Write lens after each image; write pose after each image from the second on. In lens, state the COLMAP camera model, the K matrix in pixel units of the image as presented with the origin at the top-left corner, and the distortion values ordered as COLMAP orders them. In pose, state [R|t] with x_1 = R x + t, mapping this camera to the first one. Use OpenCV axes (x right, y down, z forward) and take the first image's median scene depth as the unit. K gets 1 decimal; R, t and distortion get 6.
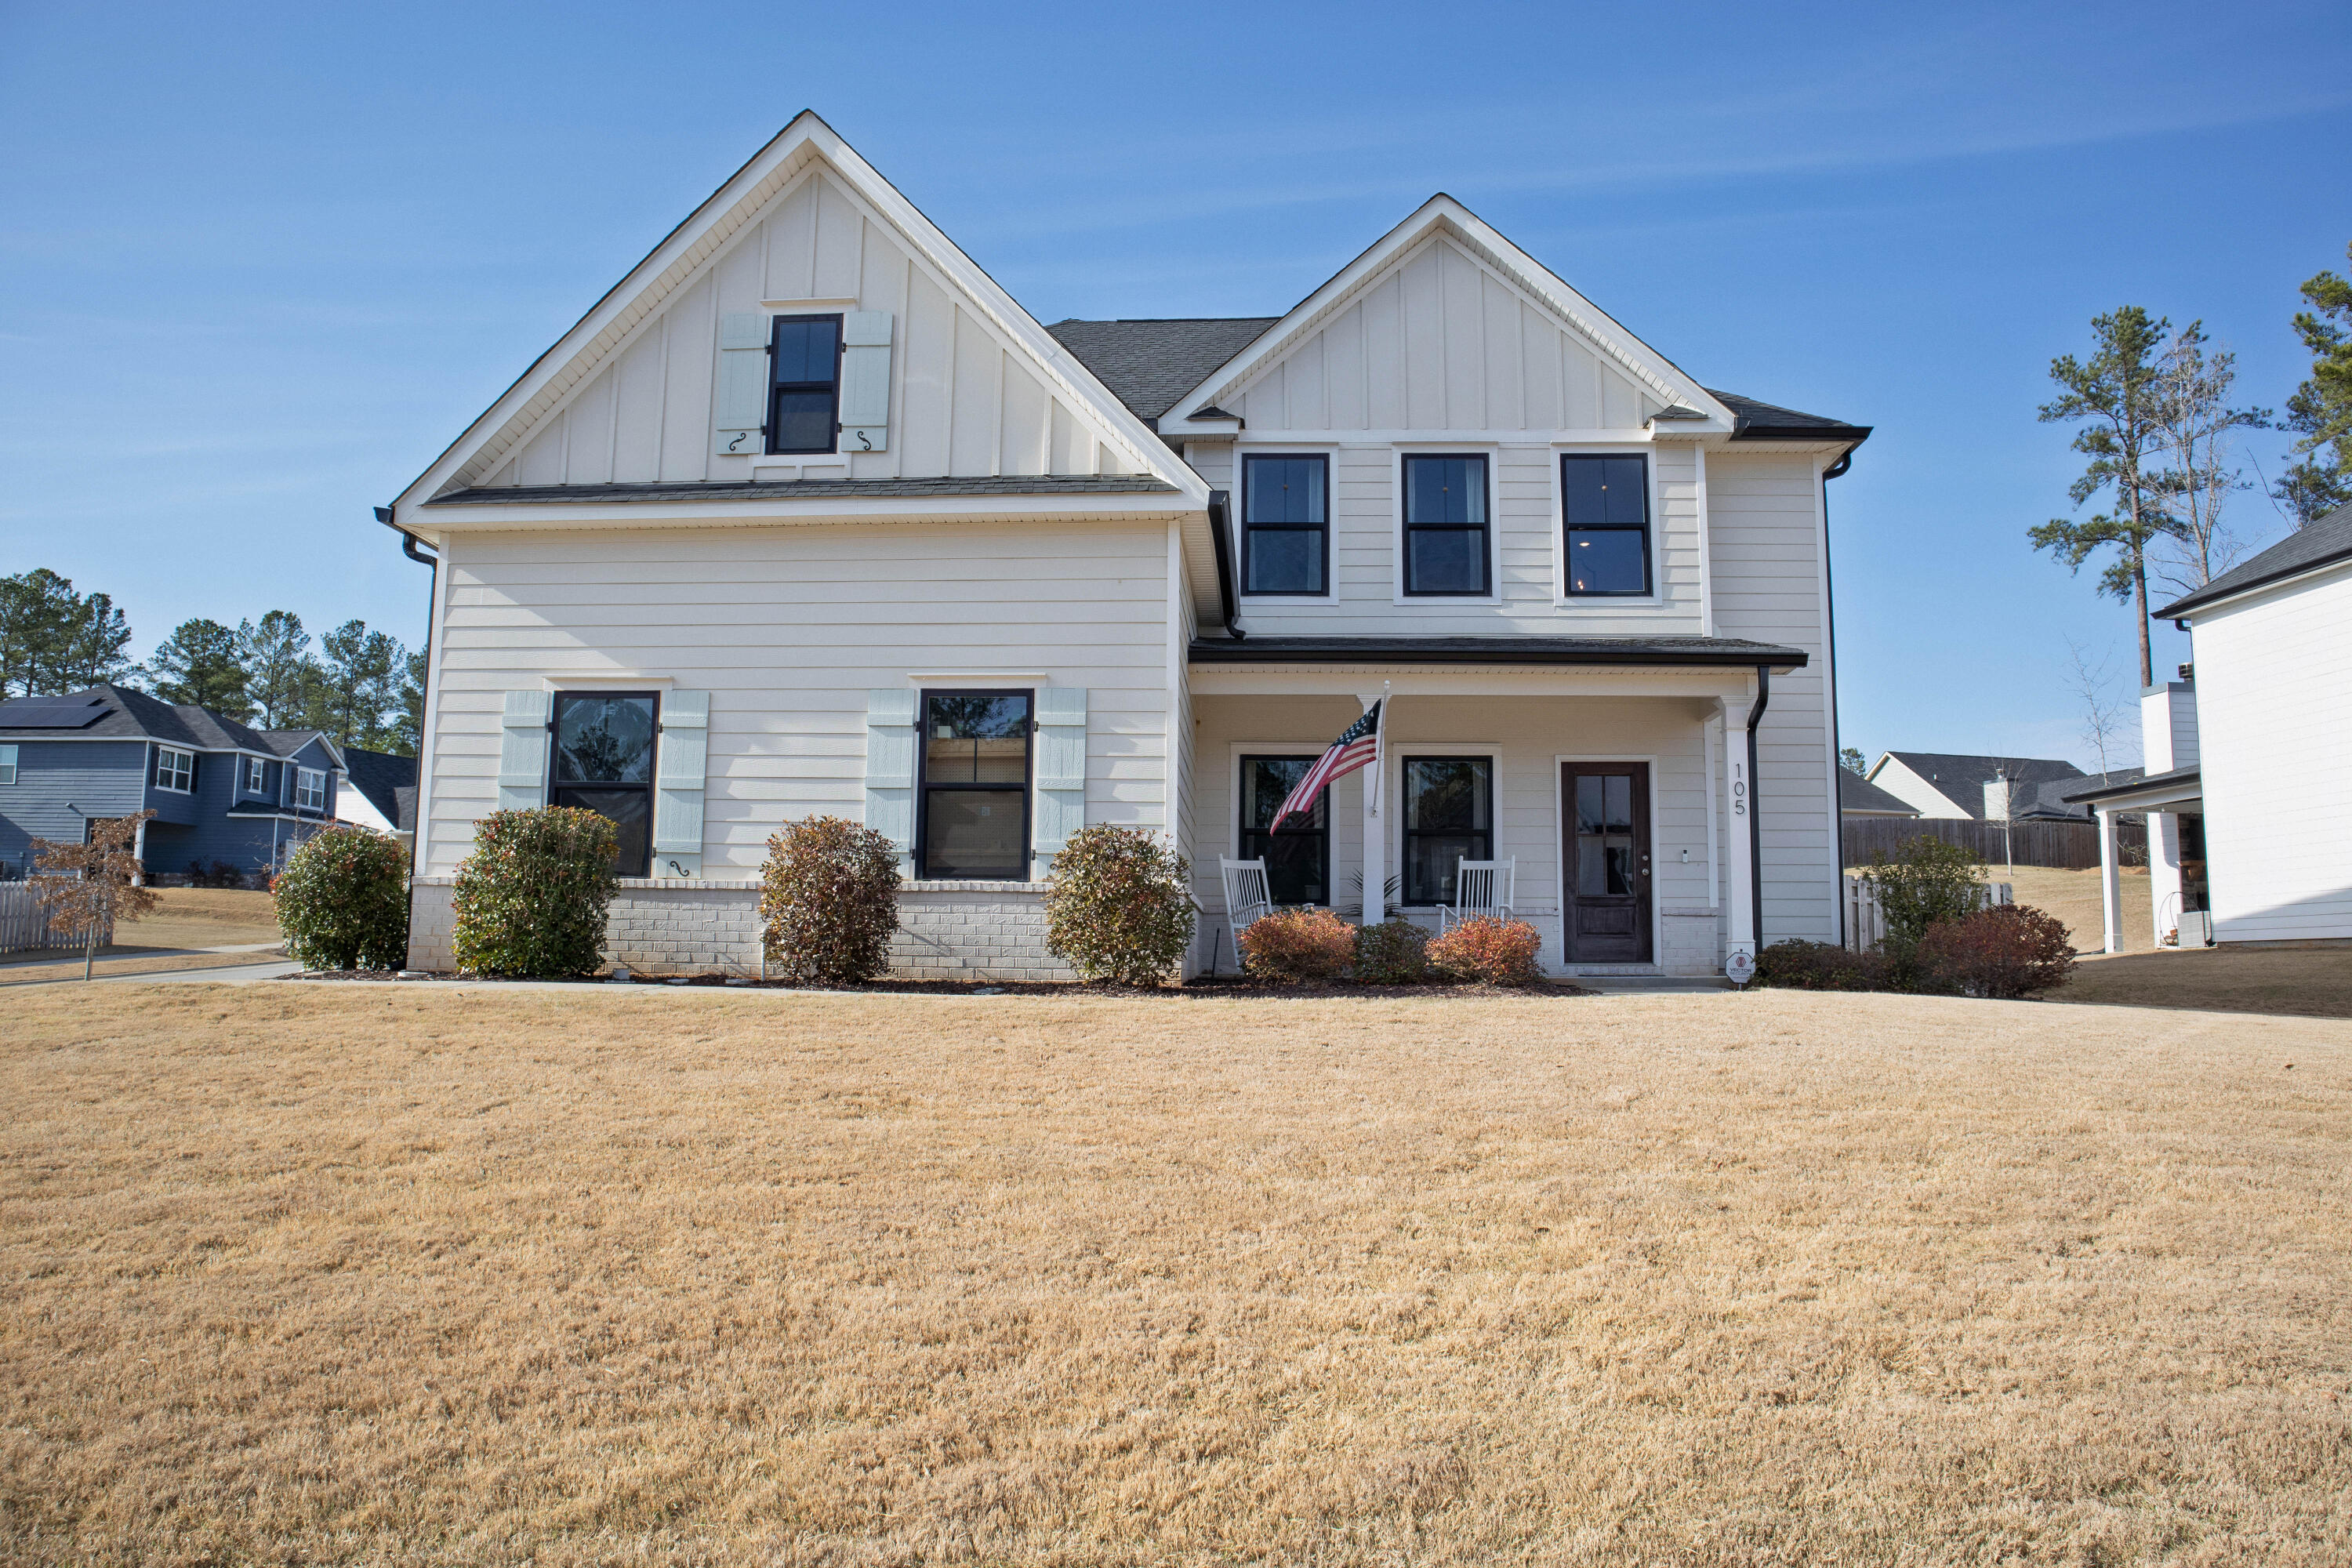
lens RADIAL K [[1621.6, 0, 1178.2], [0, 1621.6, 765.2], [0, 0, 1]] dist [-0.123414, 0.070819]
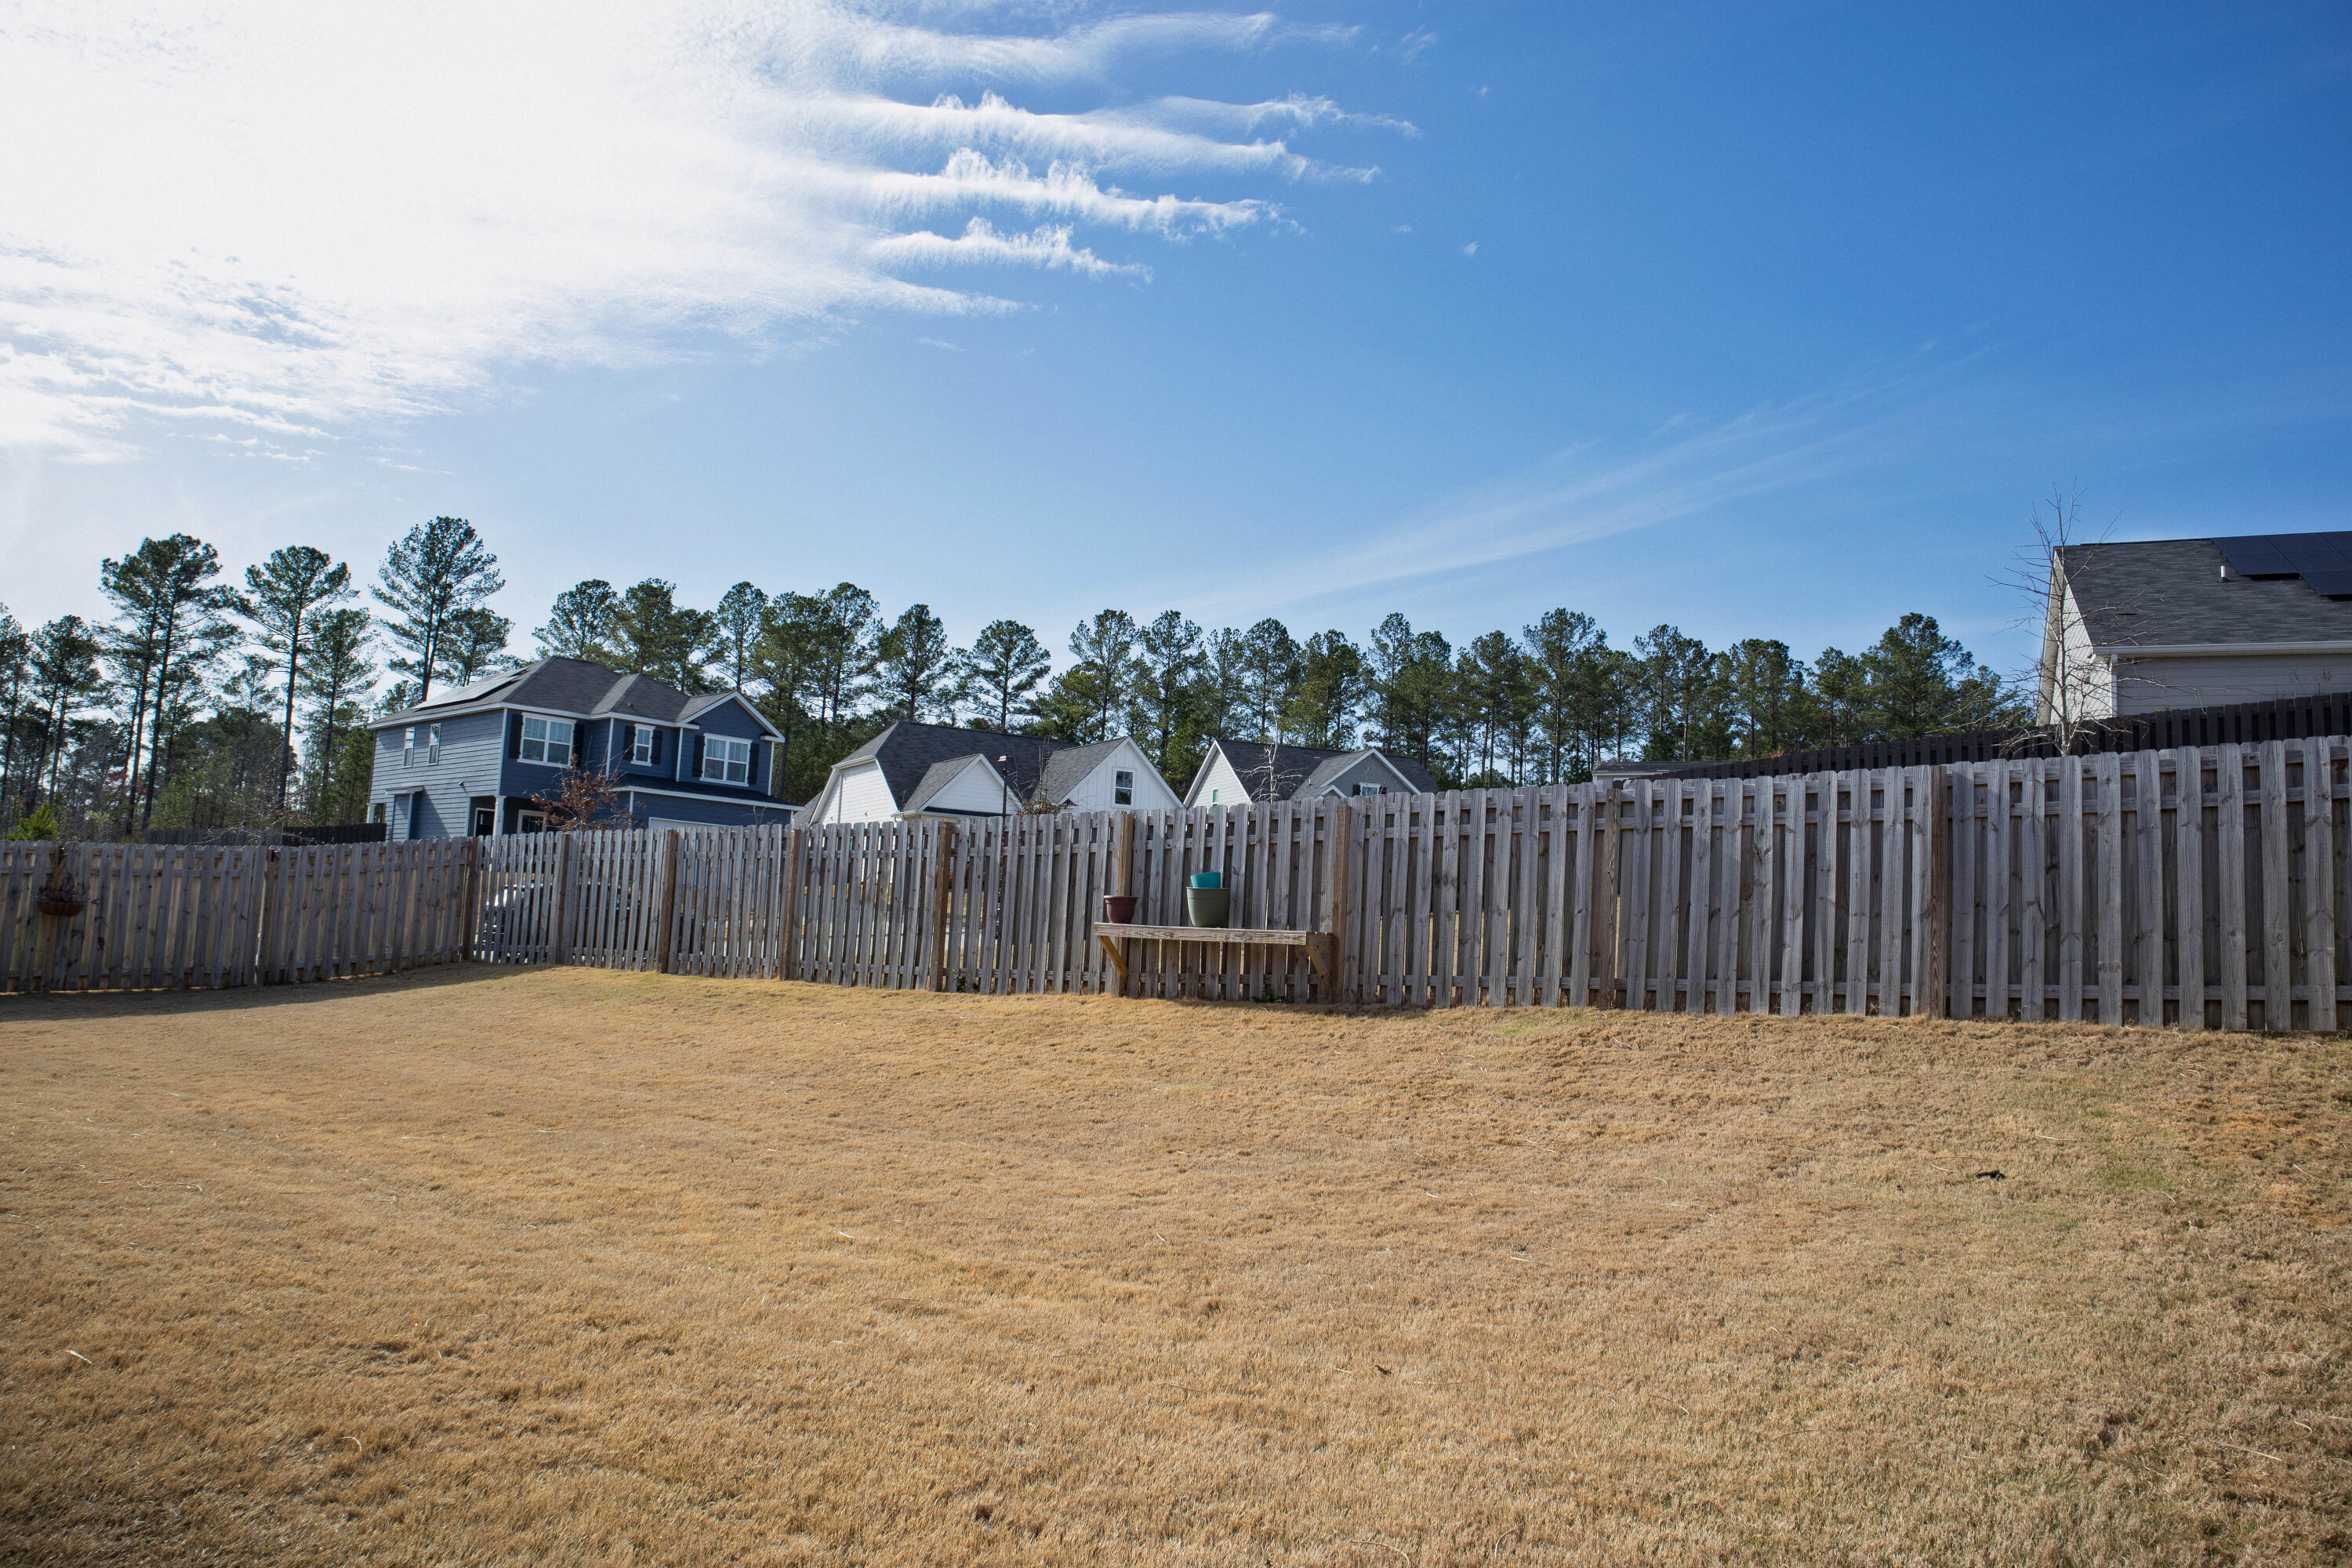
lens RADIAL K [[1621.6, 0, 1168.9], [0, 1621.6, 767.5], [0, 0, 1]] dist [-0.123414, 0.070819]
pose [[0.777570, -0.041585, -0.627420, 0.185310], [0.037066, 0.999107, -0.020284, 0.046274], [0.627703, -0.007483, 0.778417, 0.478096]]
